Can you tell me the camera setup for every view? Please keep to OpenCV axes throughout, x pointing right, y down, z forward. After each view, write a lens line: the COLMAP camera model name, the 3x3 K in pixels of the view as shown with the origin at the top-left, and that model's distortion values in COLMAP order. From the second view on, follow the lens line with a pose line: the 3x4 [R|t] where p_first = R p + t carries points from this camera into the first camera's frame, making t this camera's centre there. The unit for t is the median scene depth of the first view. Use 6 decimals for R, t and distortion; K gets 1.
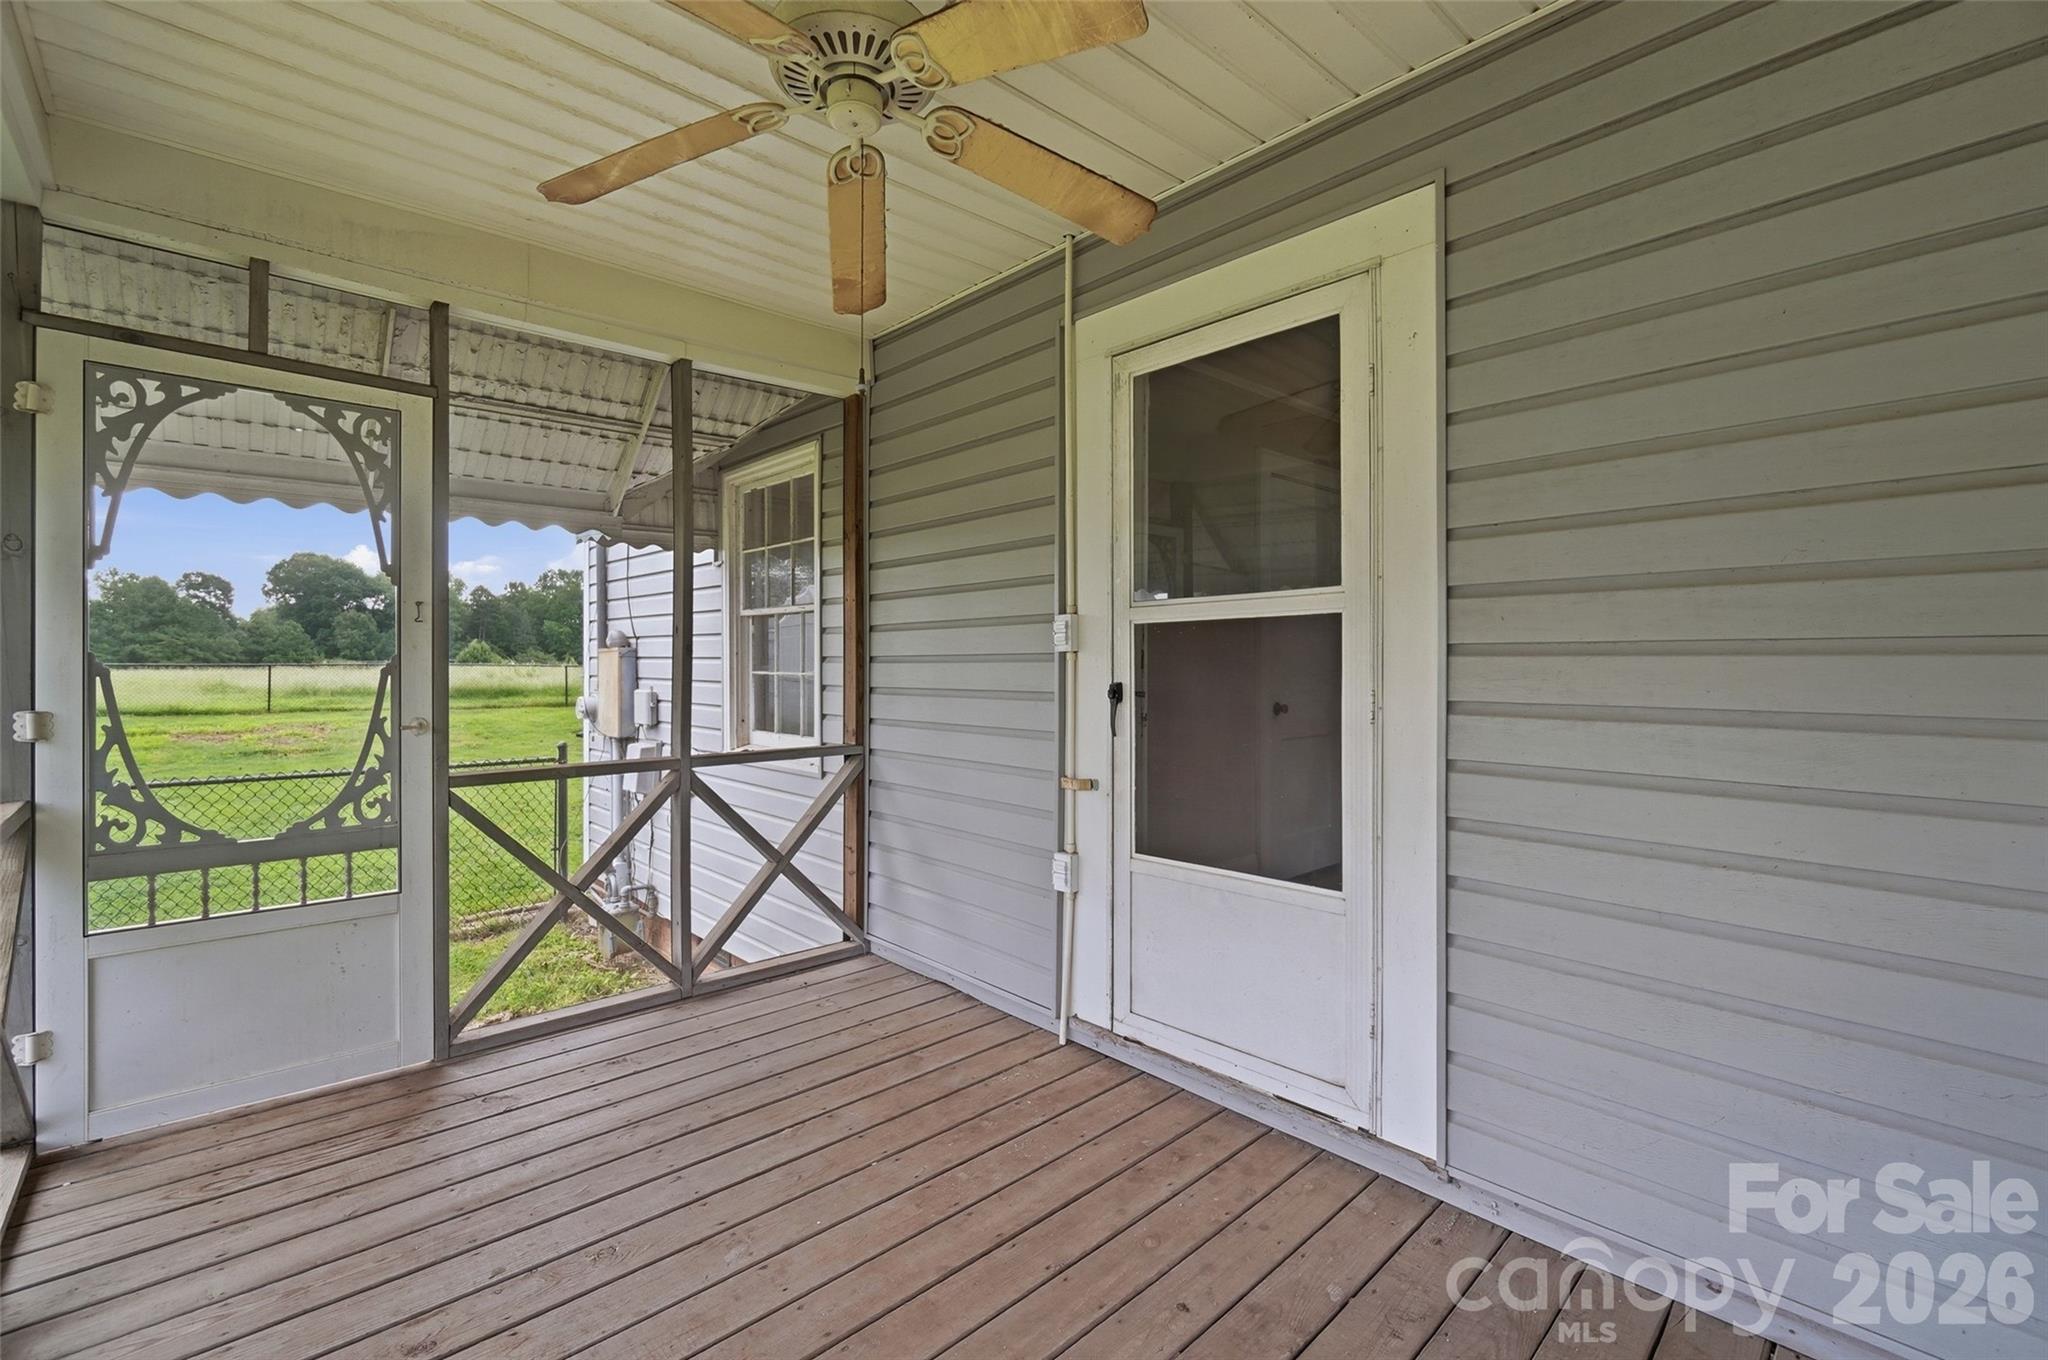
lens RADIAL K [[900.6, 0, 1012.4], [0, 900.6, 660.1], [0, 0, 1]] dist [0.000049, -0.000275]
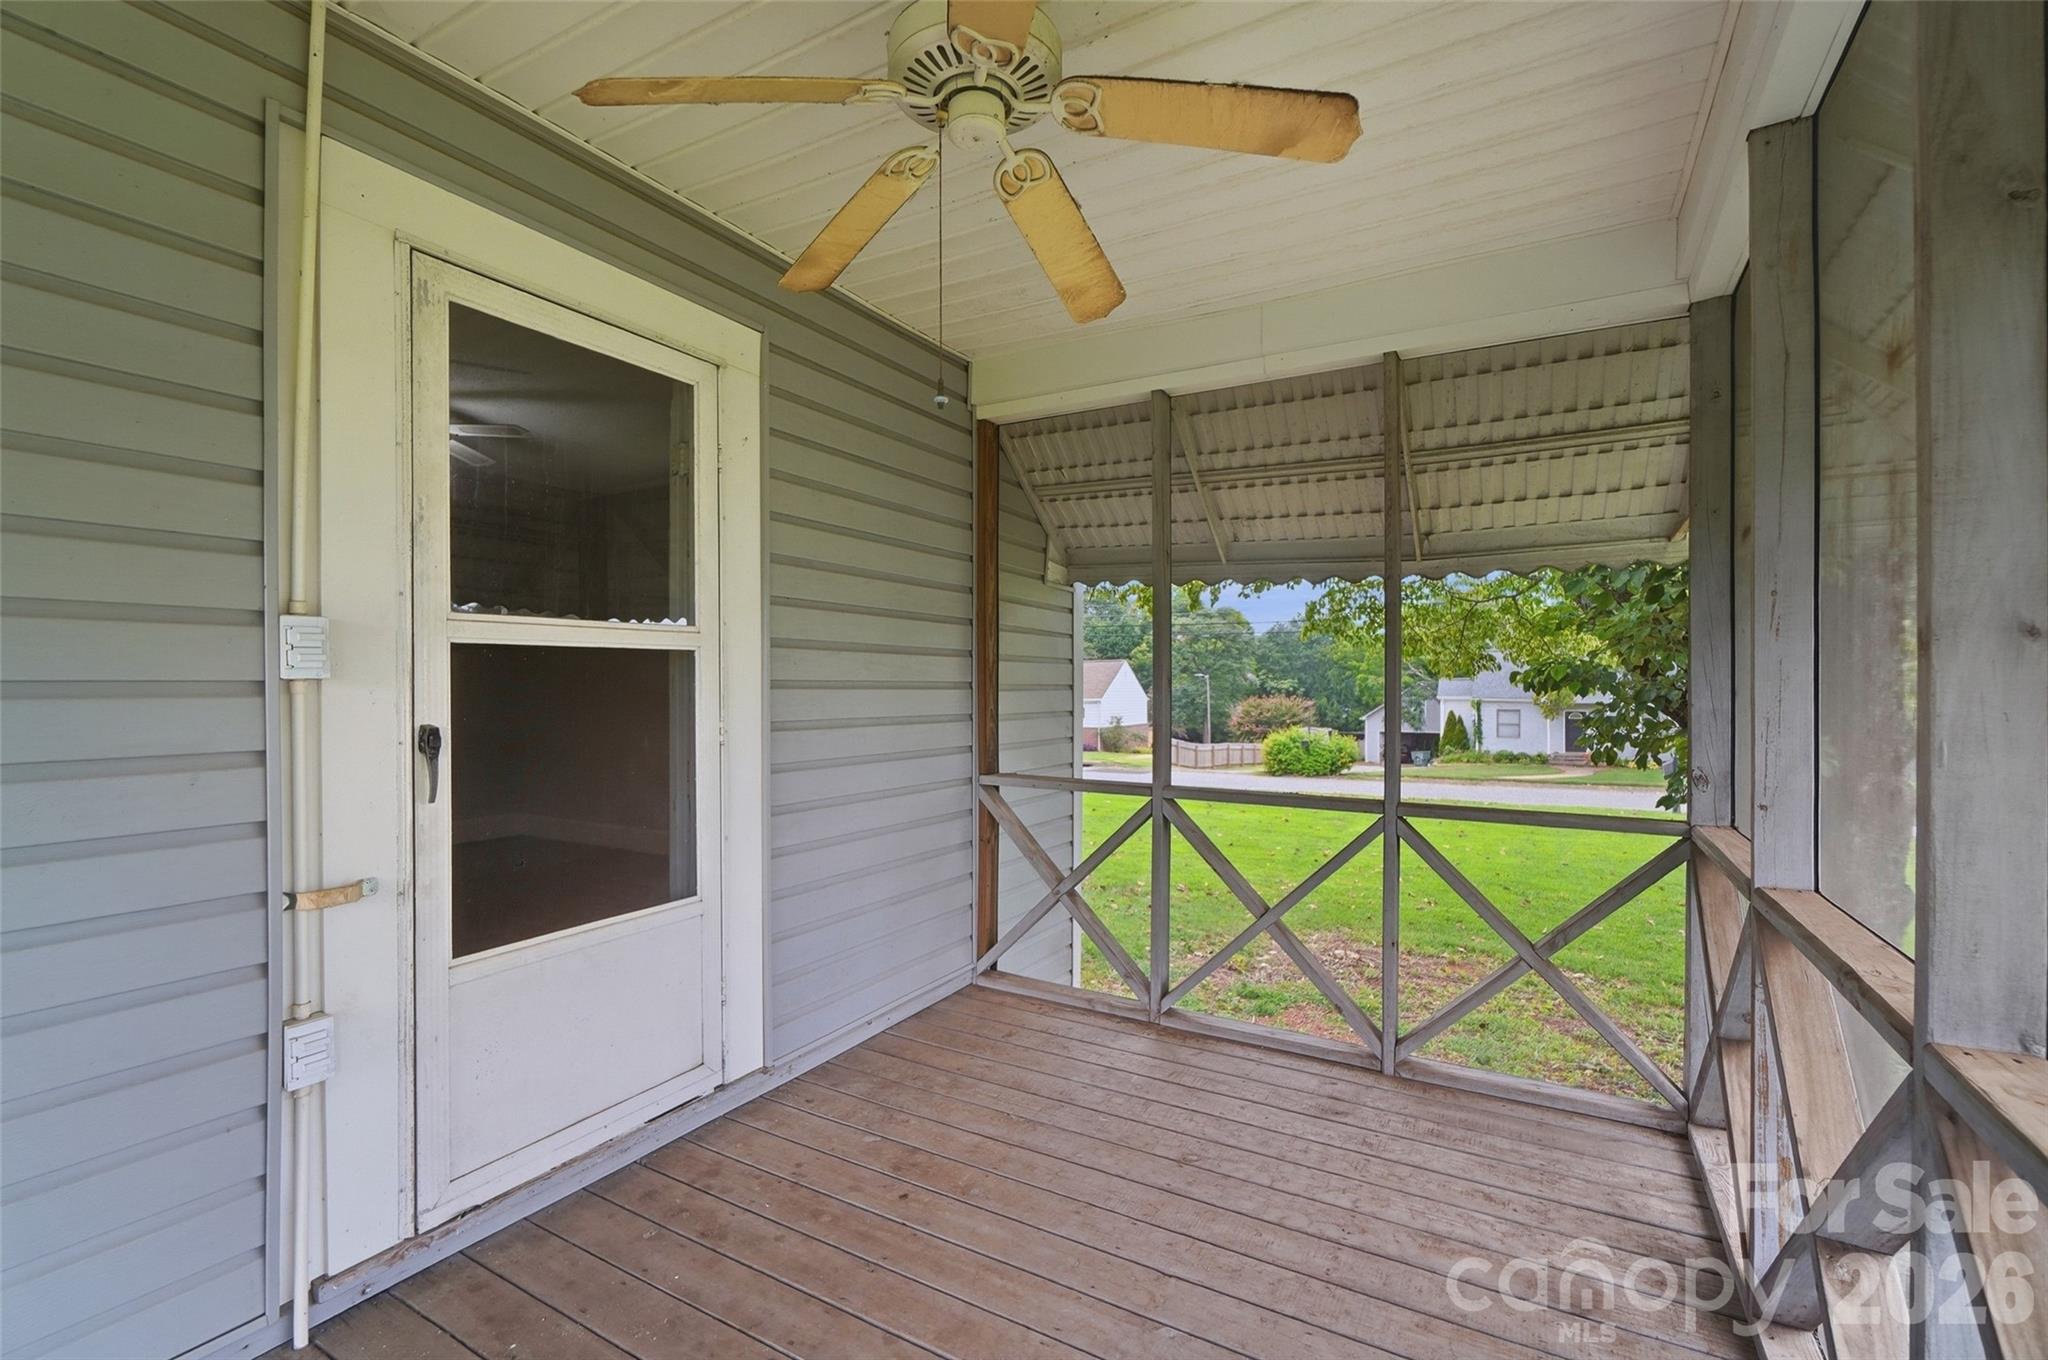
lens RADIAL K [[889.3, 0, 1024.0], [0, 889.3, 680.0], [0, 0, 1]] dist [-0.000182, 0.000126]
pose [[-0.298028, 0.004173, 0.954548, -0.913130], [-0.005759, 0.999964, -0.006170, -0.011899], [-0.954540, -0.007336, -0.297993, 1.032570]]
